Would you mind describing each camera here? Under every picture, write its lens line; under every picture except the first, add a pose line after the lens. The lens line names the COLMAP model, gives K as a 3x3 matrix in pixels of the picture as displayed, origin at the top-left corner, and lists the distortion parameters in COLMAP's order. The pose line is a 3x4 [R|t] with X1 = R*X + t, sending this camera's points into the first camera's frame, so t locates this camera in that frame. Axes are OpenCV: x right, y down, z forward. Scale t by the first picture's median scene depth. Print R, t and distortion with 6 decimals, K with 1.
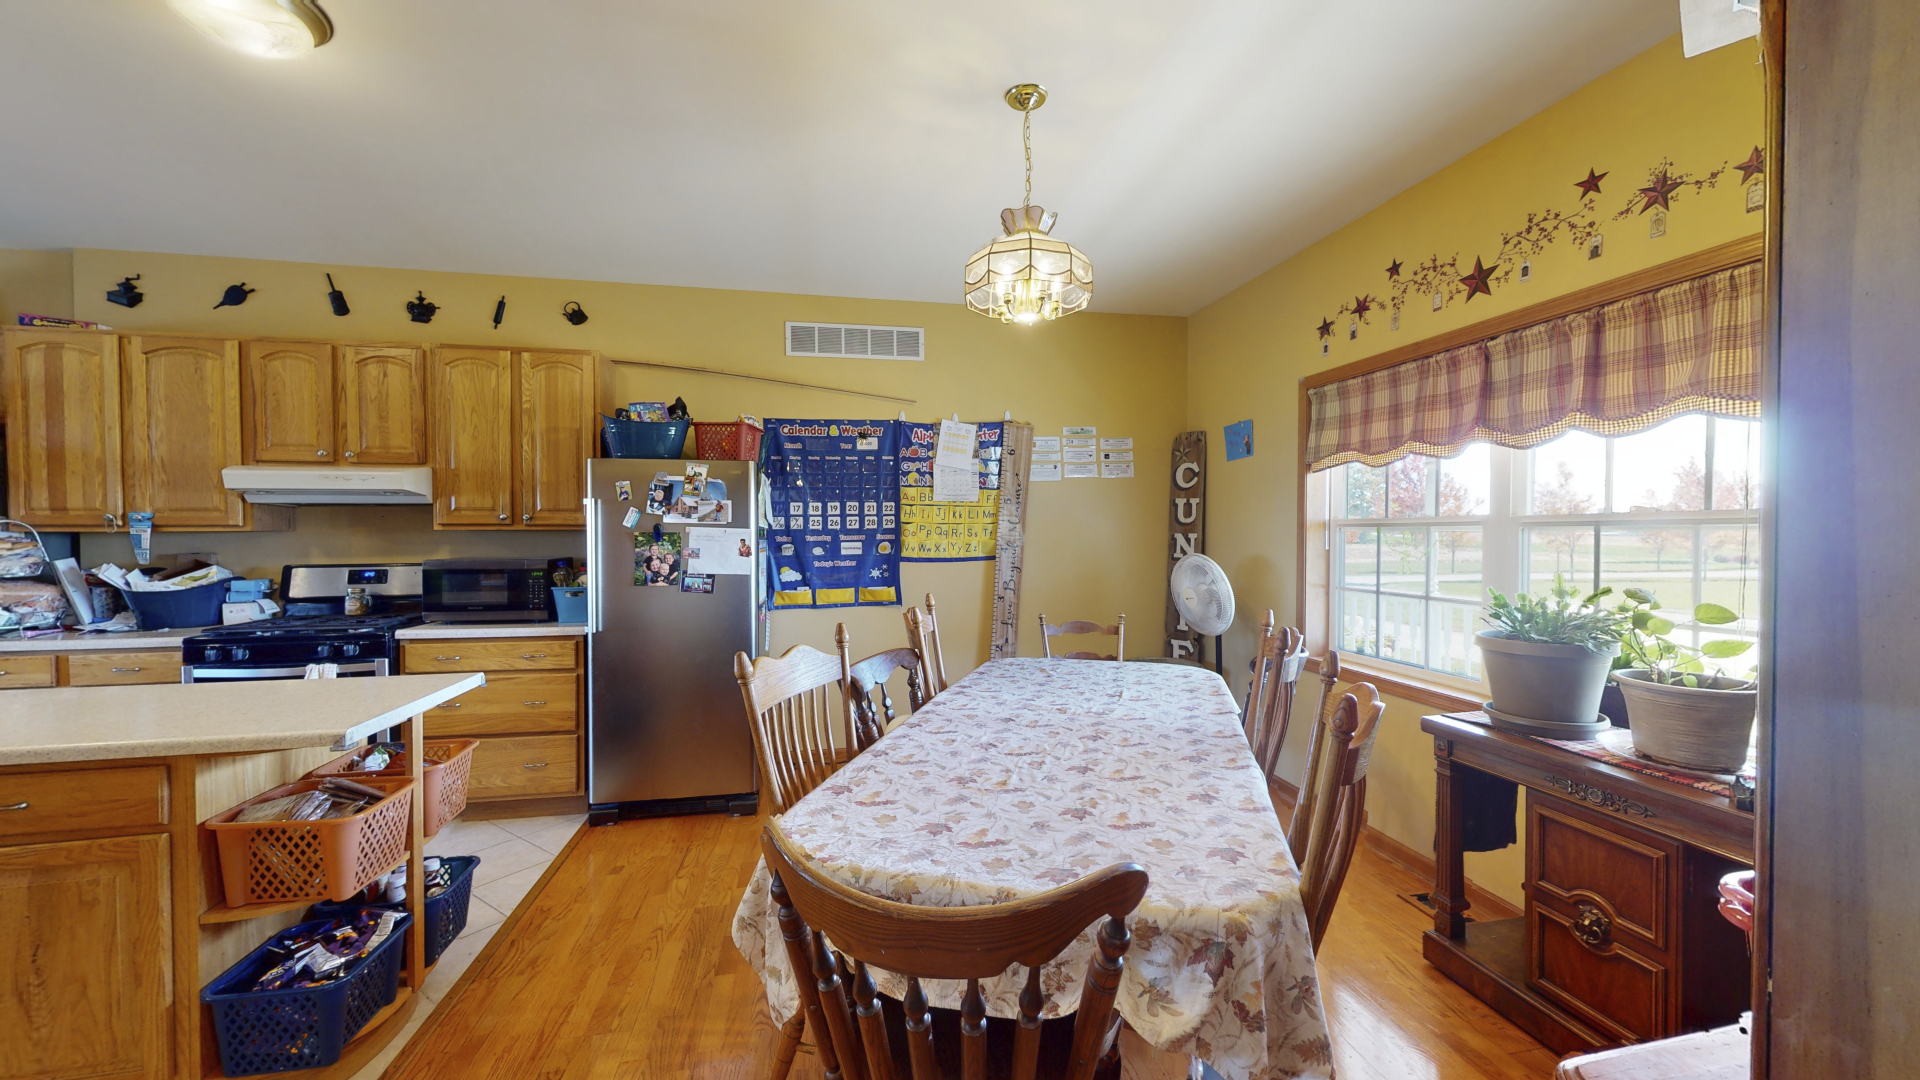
lens RADIAL K [[702.8, 0, 959.7], [0, 702.8, 542.0], [0, 0, 1]] dist [-0.000352, -0.000005]
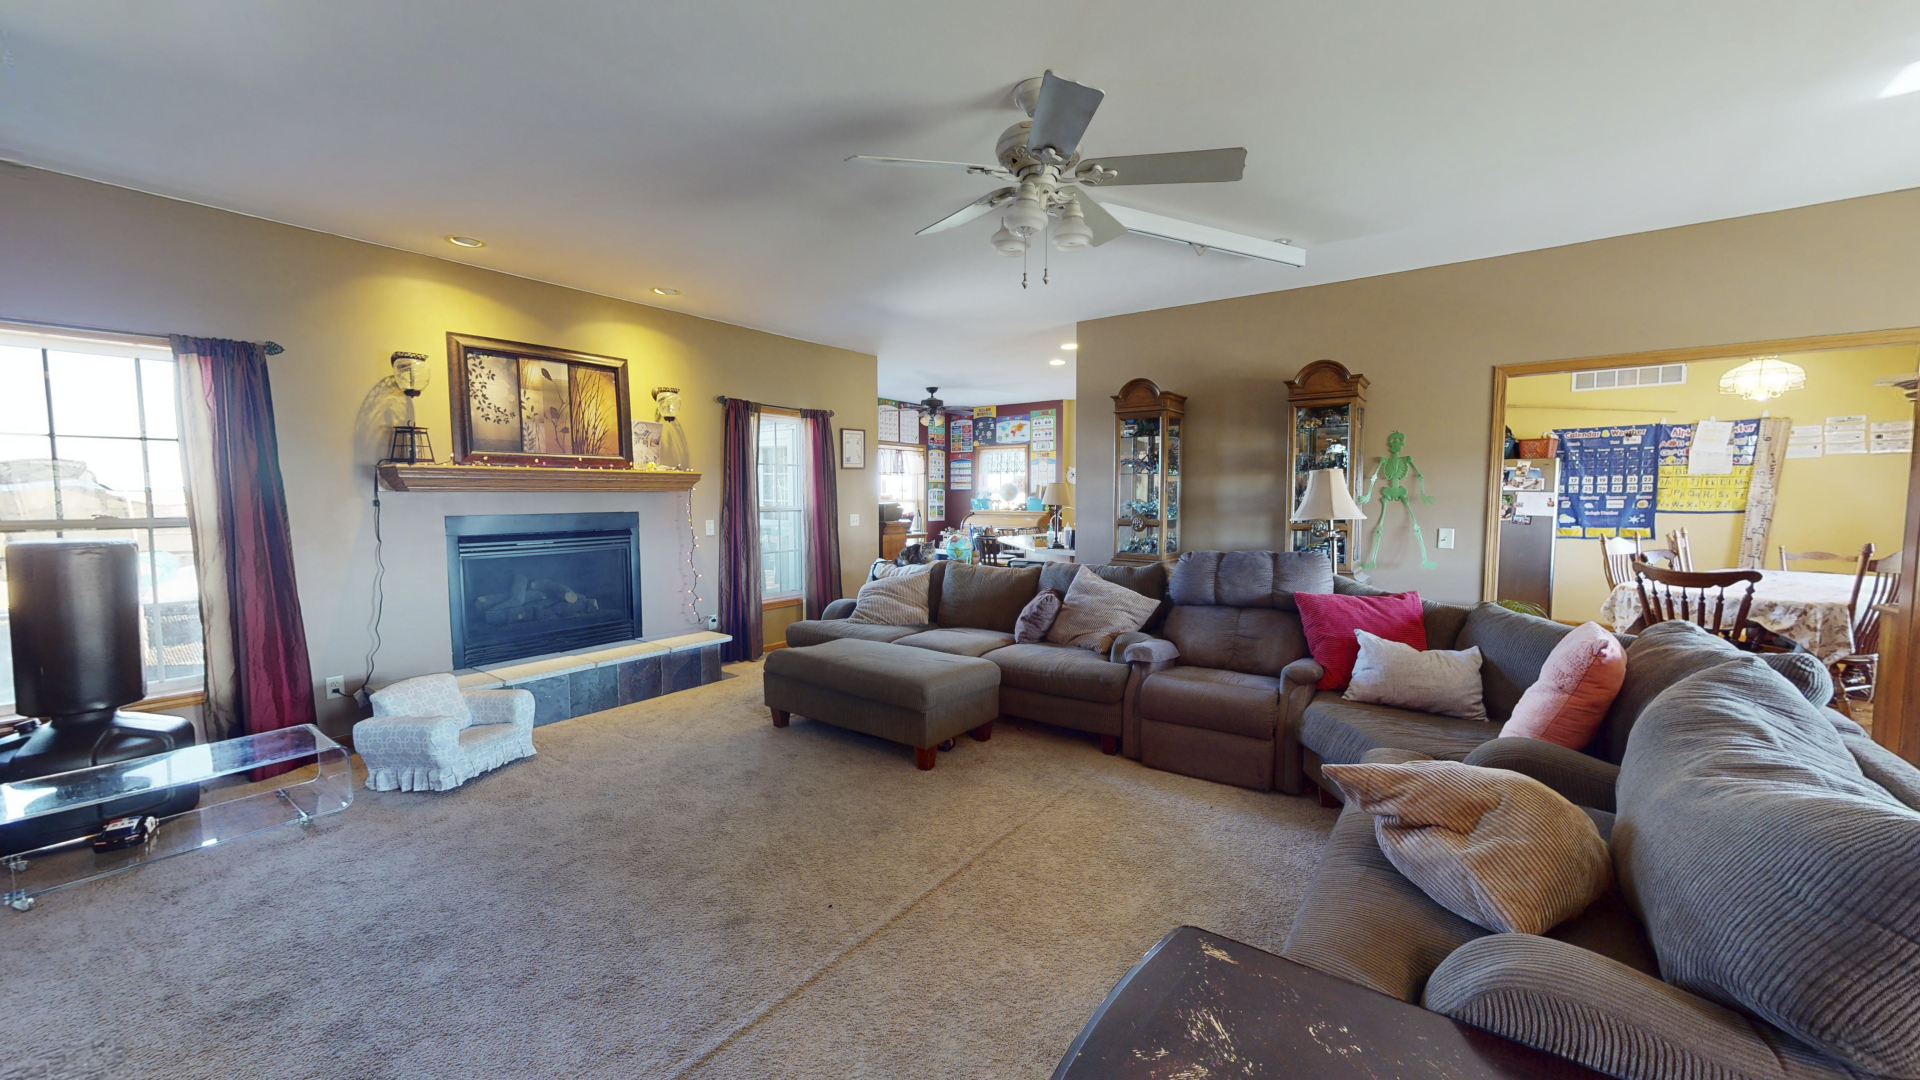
lens RADIAL K [[702.8, 0, 959.6], [0, 702.8, 544.2], [0, 0, 1]] dist [-0.000352, -0.000005]
pose [[0.677874, 0.050715, -0.733427, 0.022490], [-0.008062, 0.998071, 0.061563, 0.017087], [0.735134, -0.035819, 0.676975, -1.555083]]
